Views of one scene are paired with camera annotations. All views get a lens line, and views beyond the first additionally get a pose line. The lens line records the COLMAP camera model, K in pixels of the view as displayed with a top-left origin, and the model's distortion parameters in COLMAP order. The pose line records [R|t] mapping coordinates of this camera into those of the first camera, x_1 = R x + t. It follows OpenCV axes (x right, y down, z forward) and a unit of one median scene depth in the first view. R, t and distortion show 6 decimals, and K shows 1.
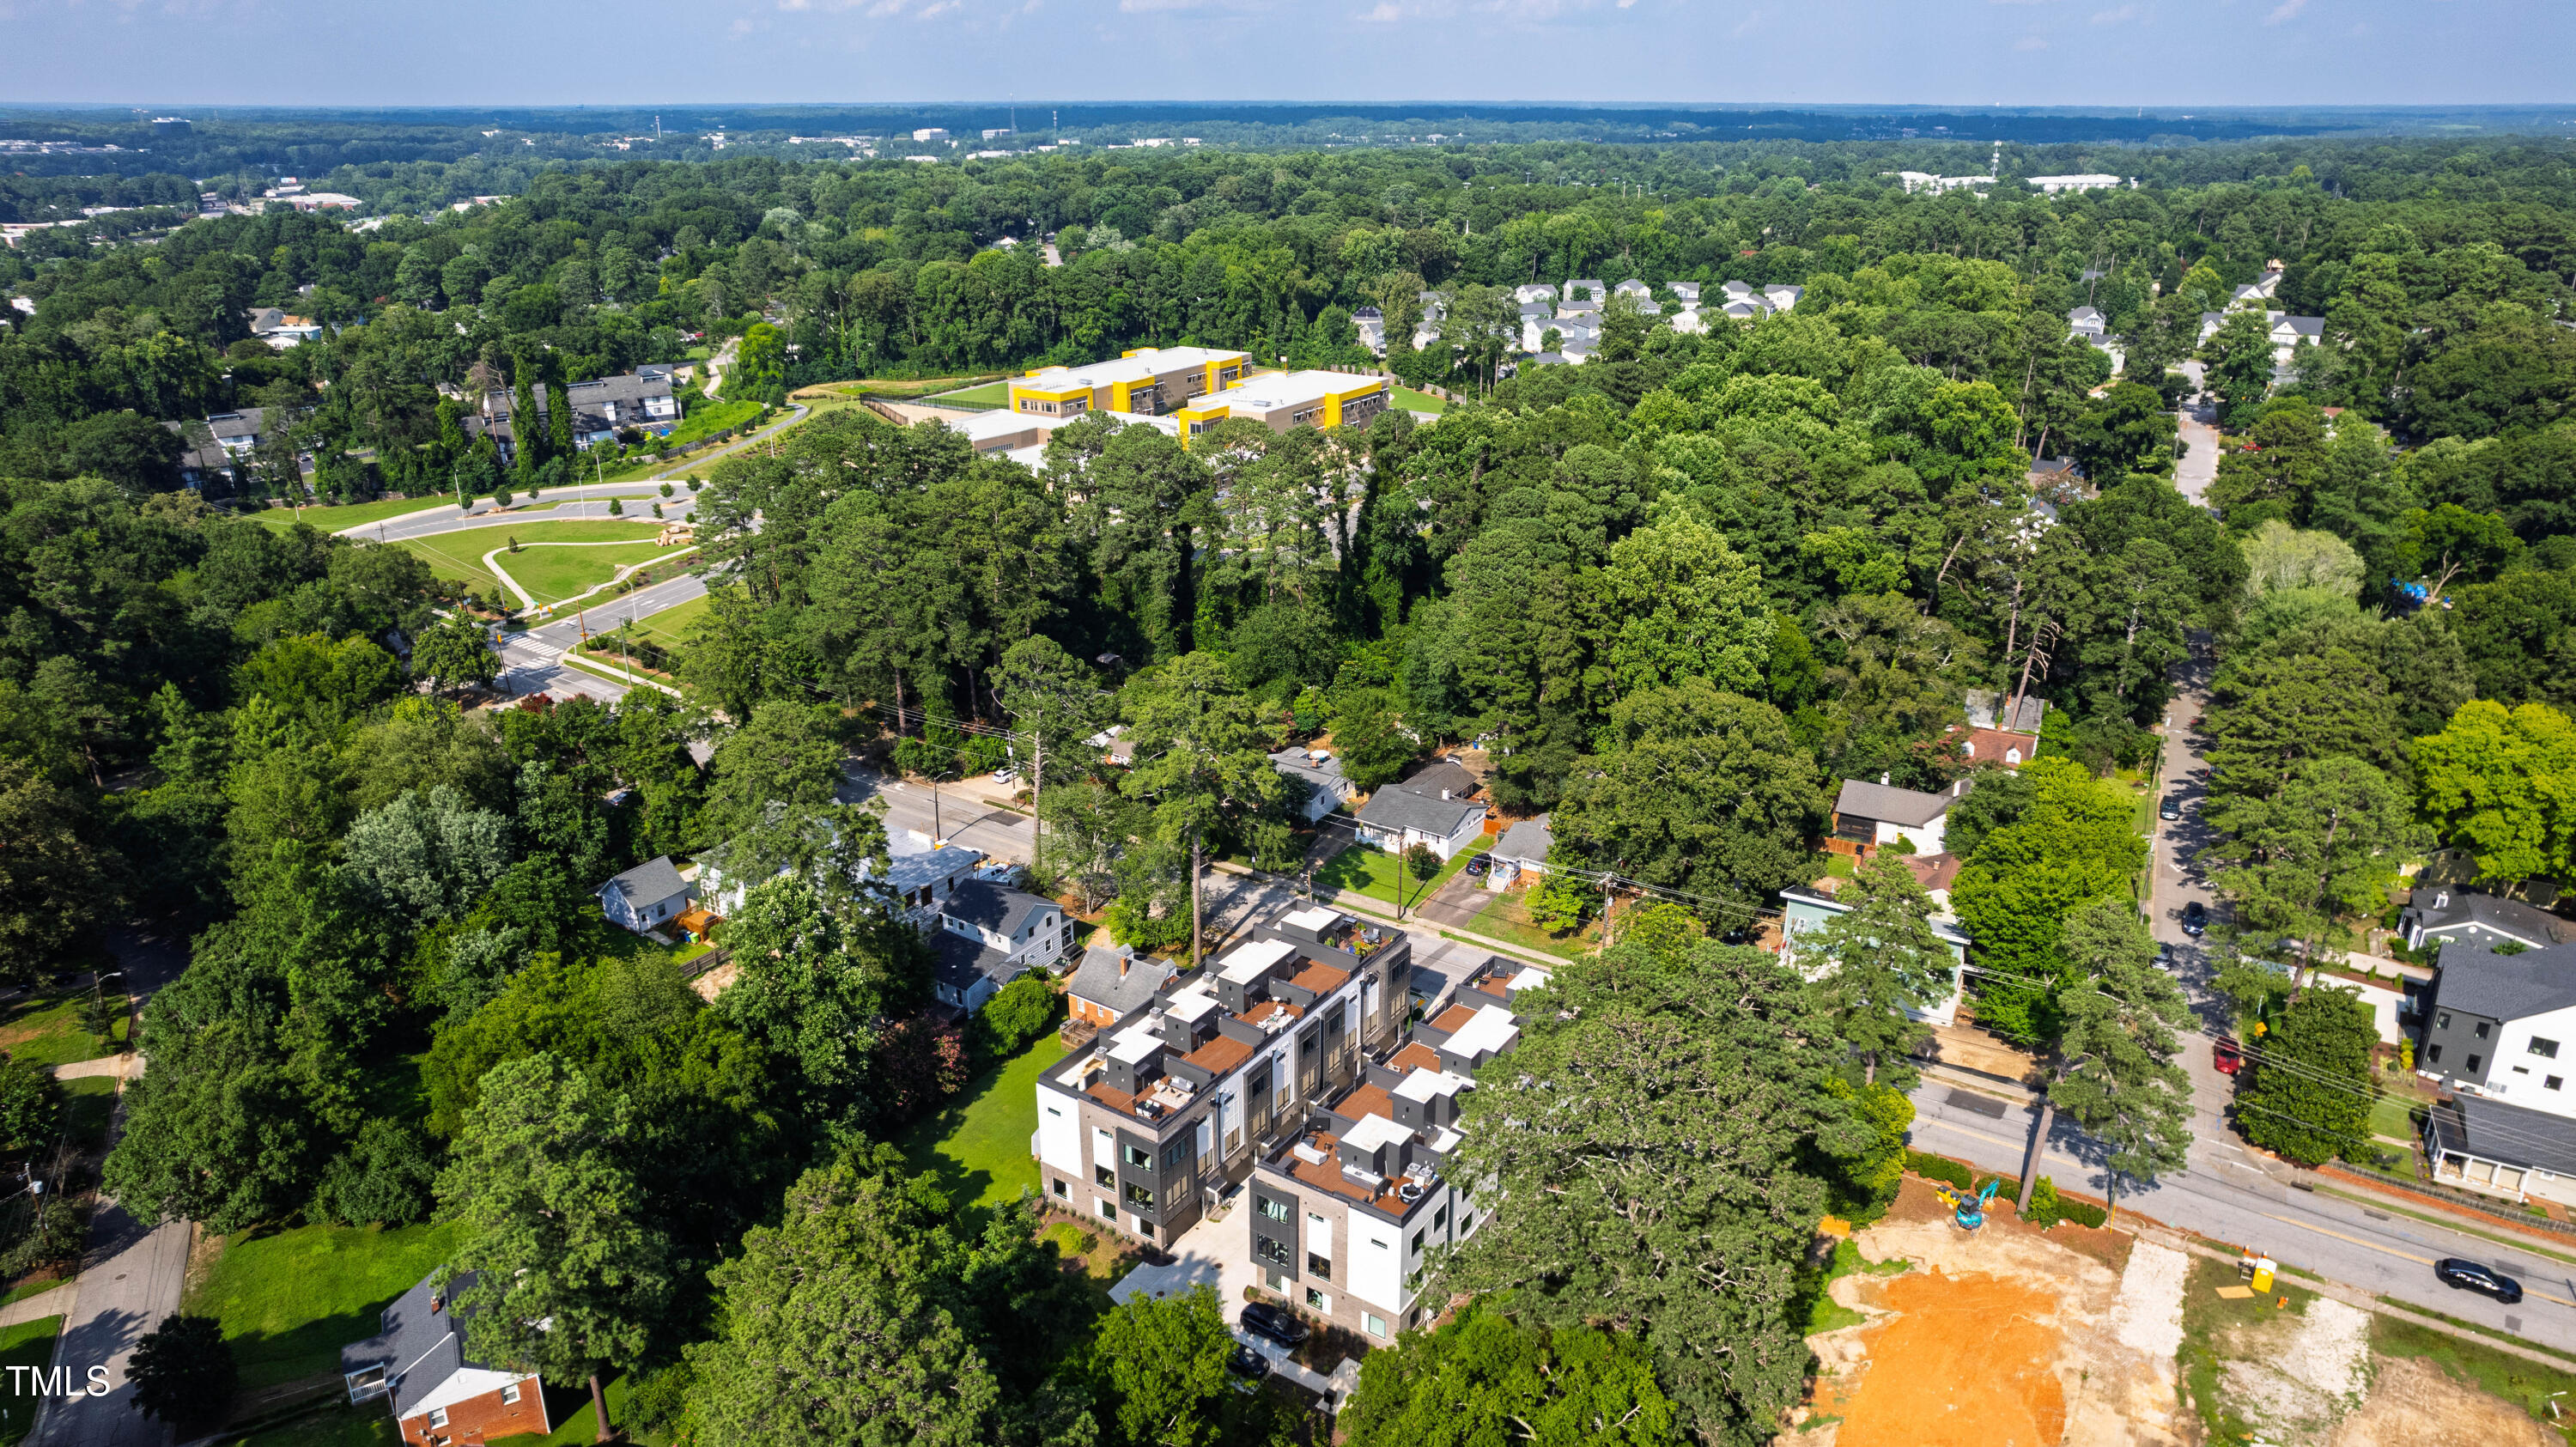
lens RADIAL K [[1639.9, 0, 1288.0], [0, 1639.9, 723.5], [0, 0, 1]] dist [-0.083331, 0.081508]
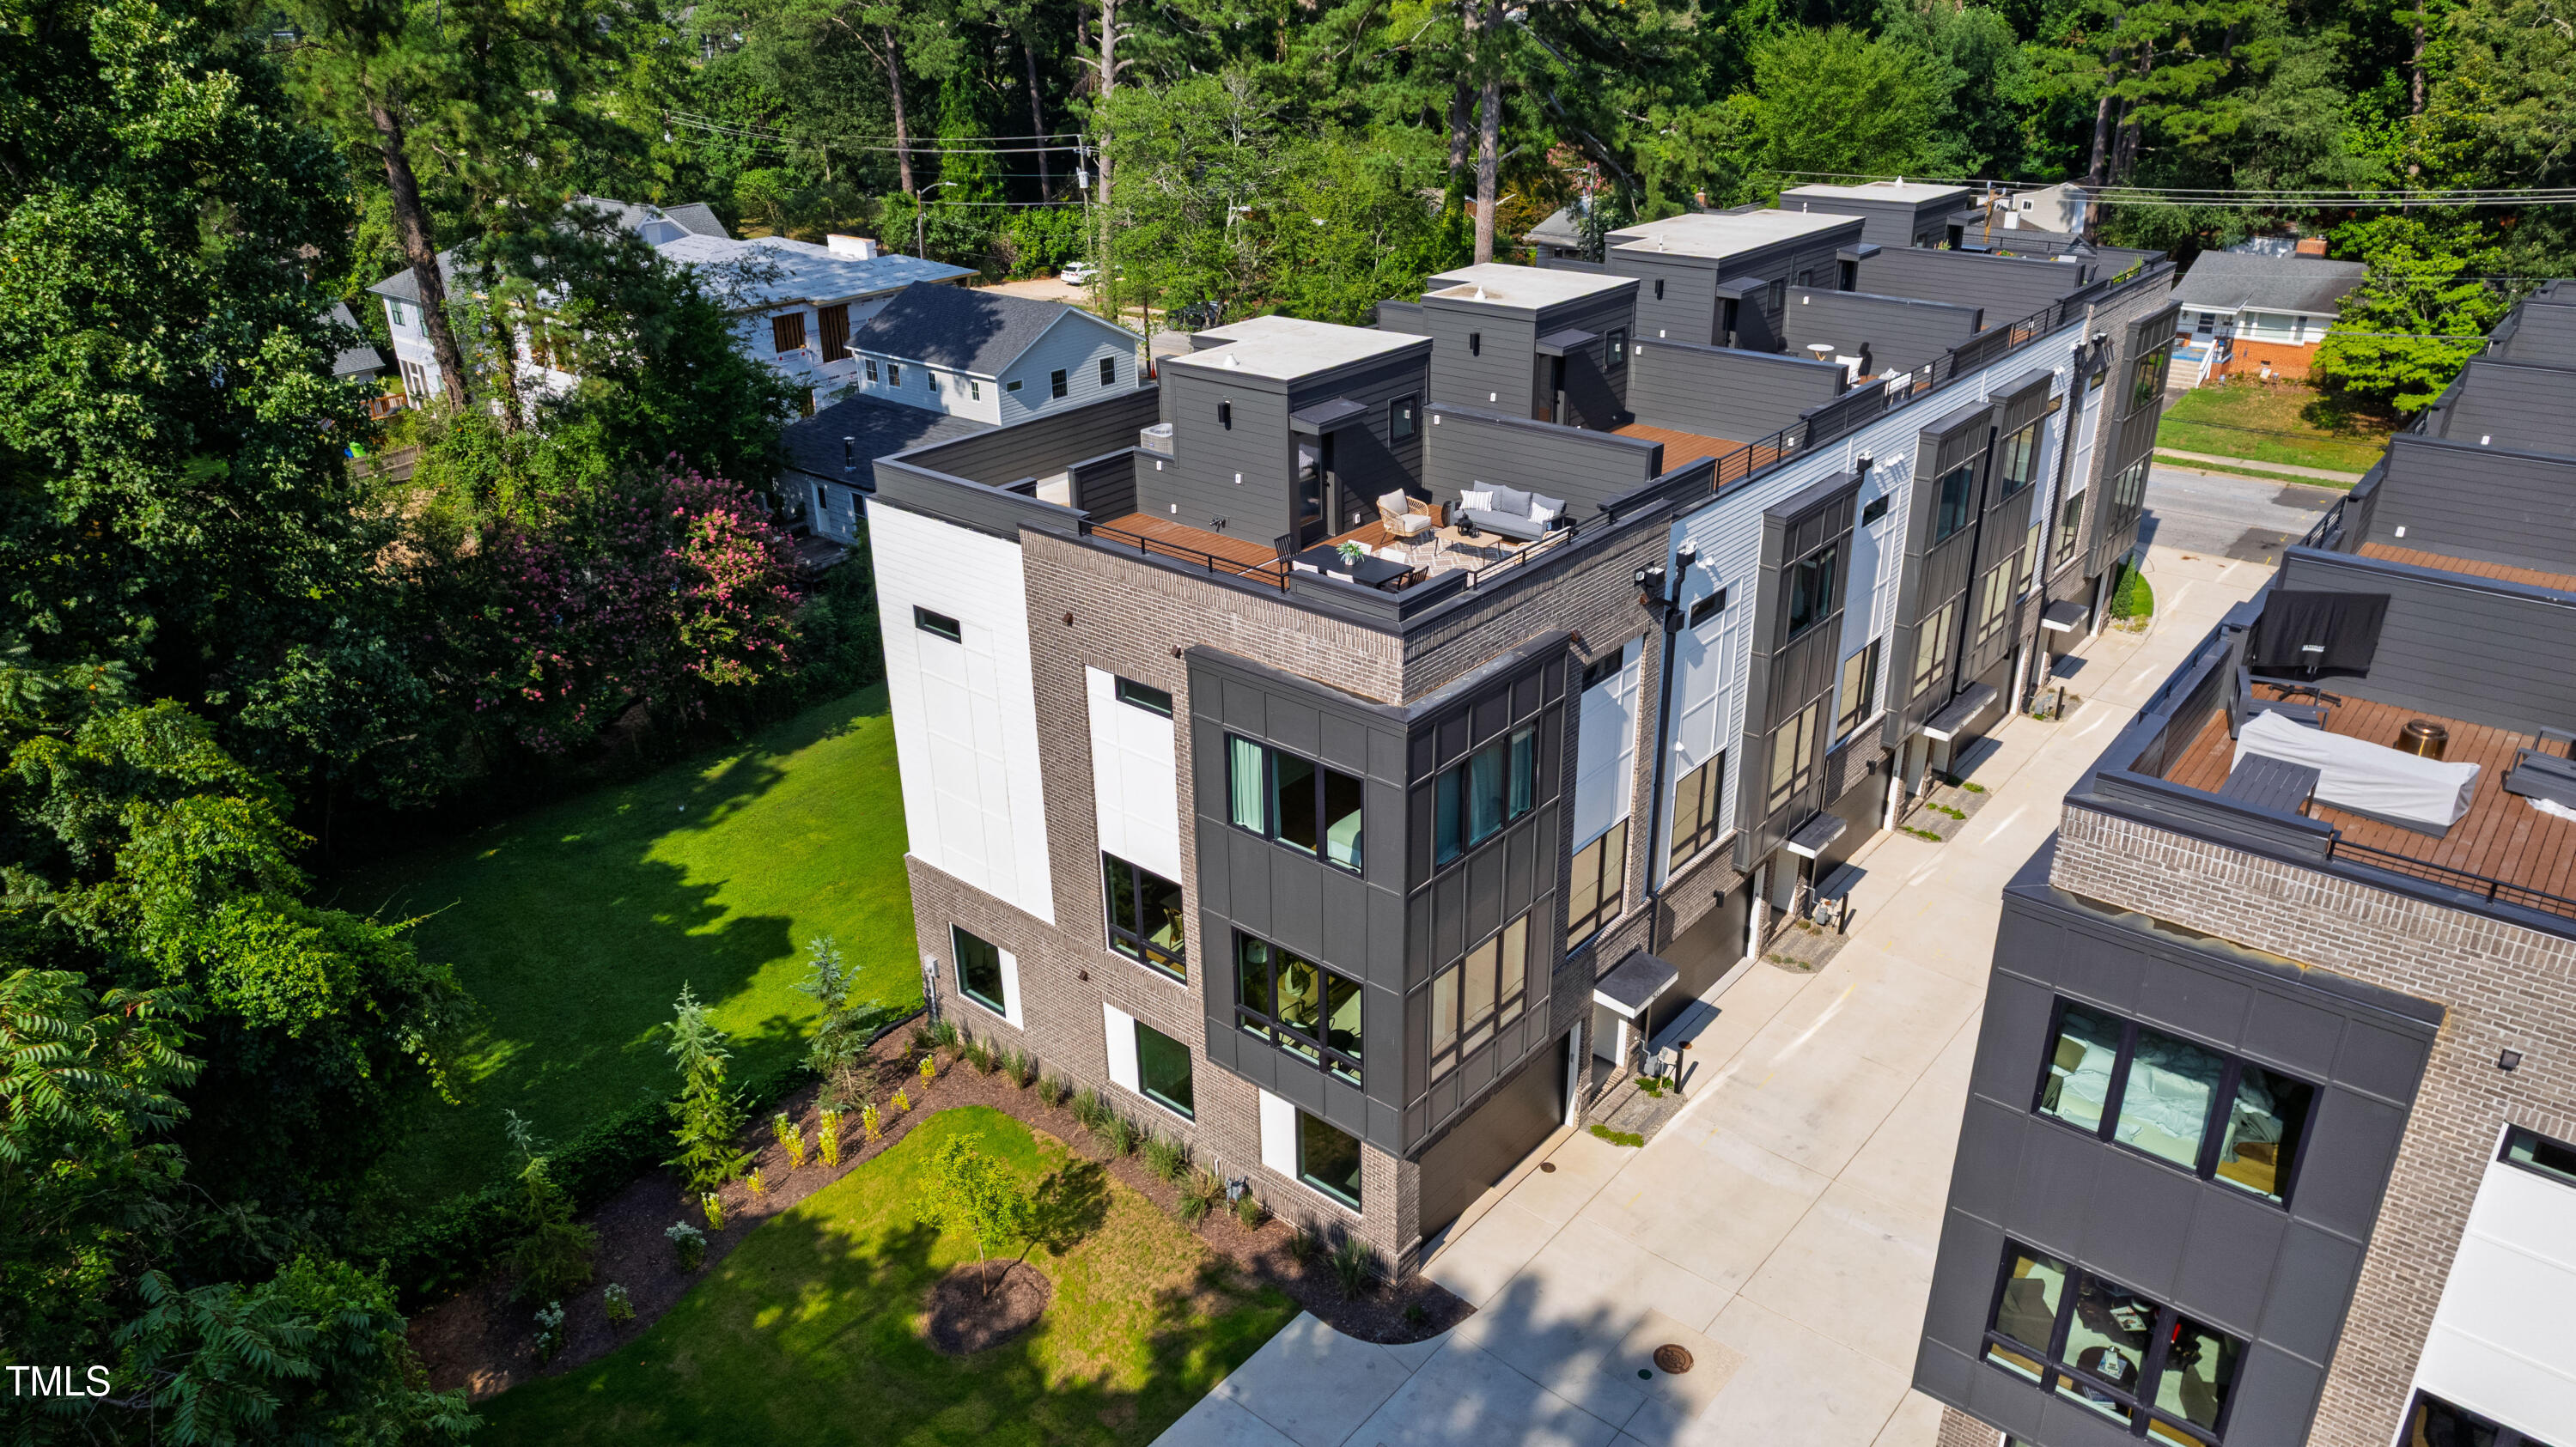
lens RADIAL K [[1639.6, 0, 1288.0], [0, 1639.6, 723.5], [0, 0, 1]] dist [-0.083331, 0.081508]
pose [[0.992691, 0.031713, -0.116440, -0.068078], [-0.025113, 0.998017, 0.057714, 0.238612], [0.118040, -0.054368, 0.991519, 0.781824]]
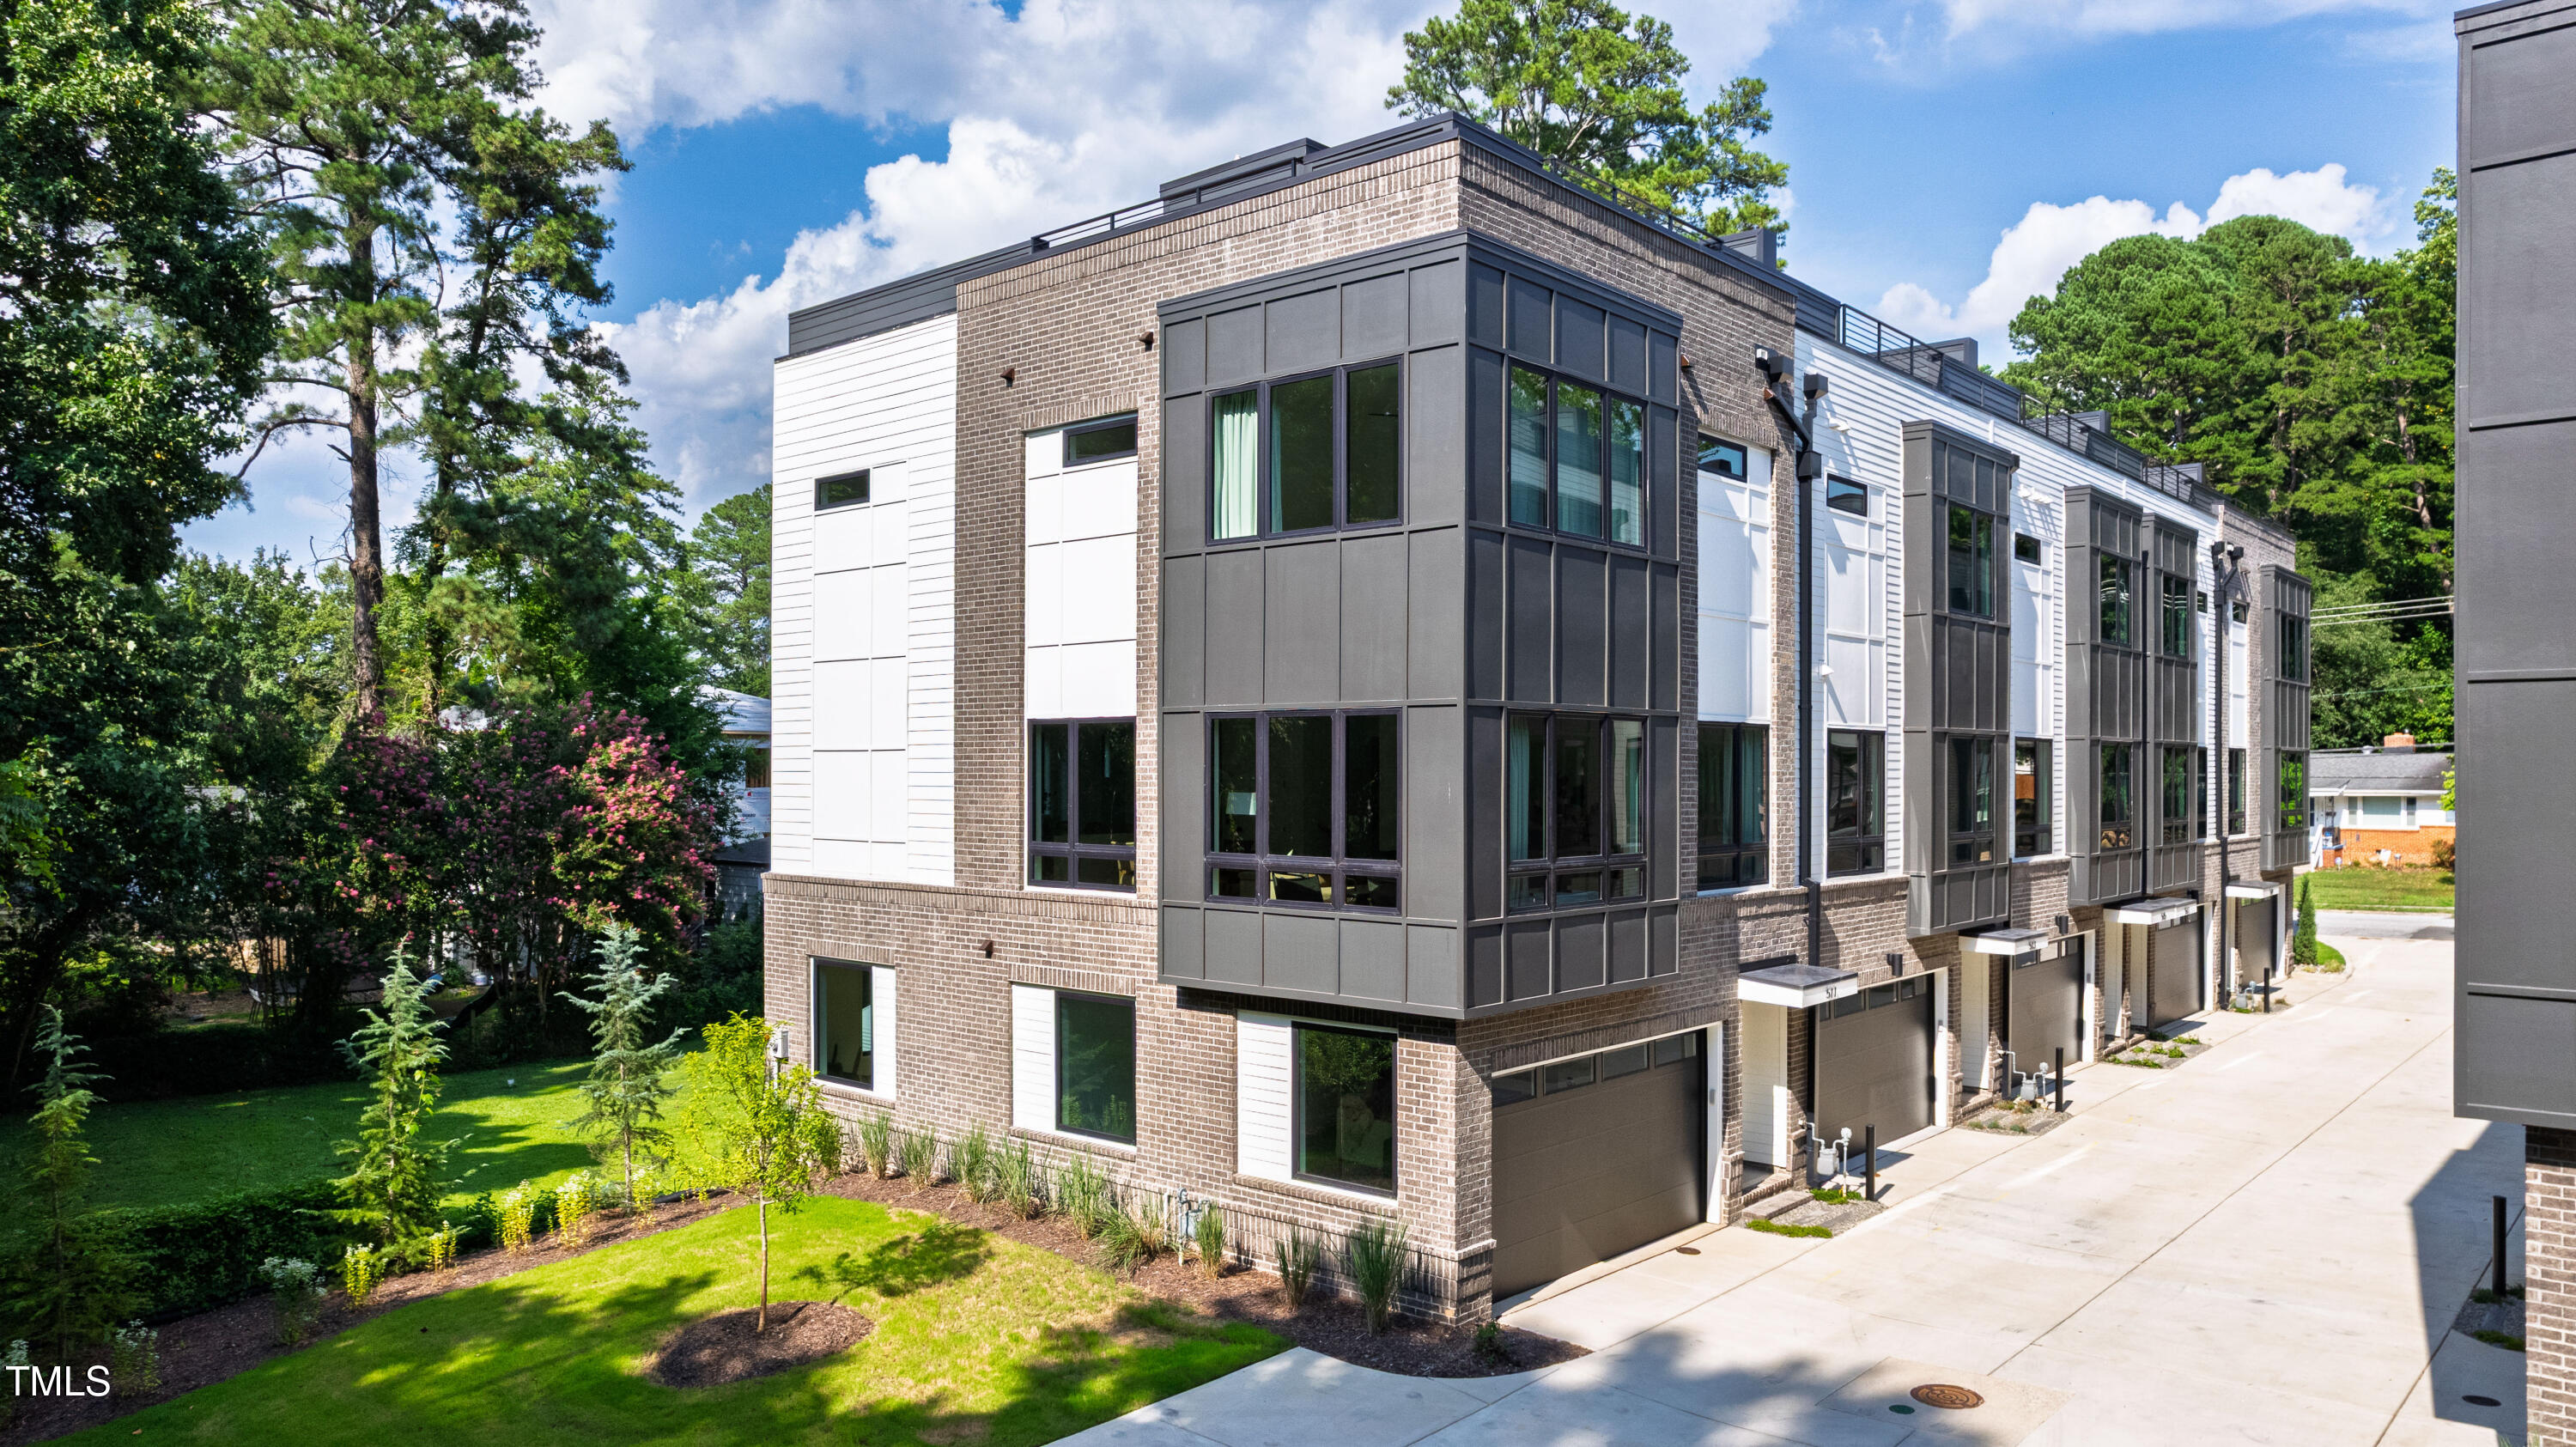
lens RADIAL K [[1717.2, 0, 1322.4], [0, 1717.2, 770.7], [0, 0, 1]] dist [-0.087393, 0.089846]
pose [[0.993152, 0.005094, -0.116716, -0.071425], [-0.046494, 0.933761, -0.354865, 0.329814], [0.107177, 0.357862, 0.927603, 0.851007]]
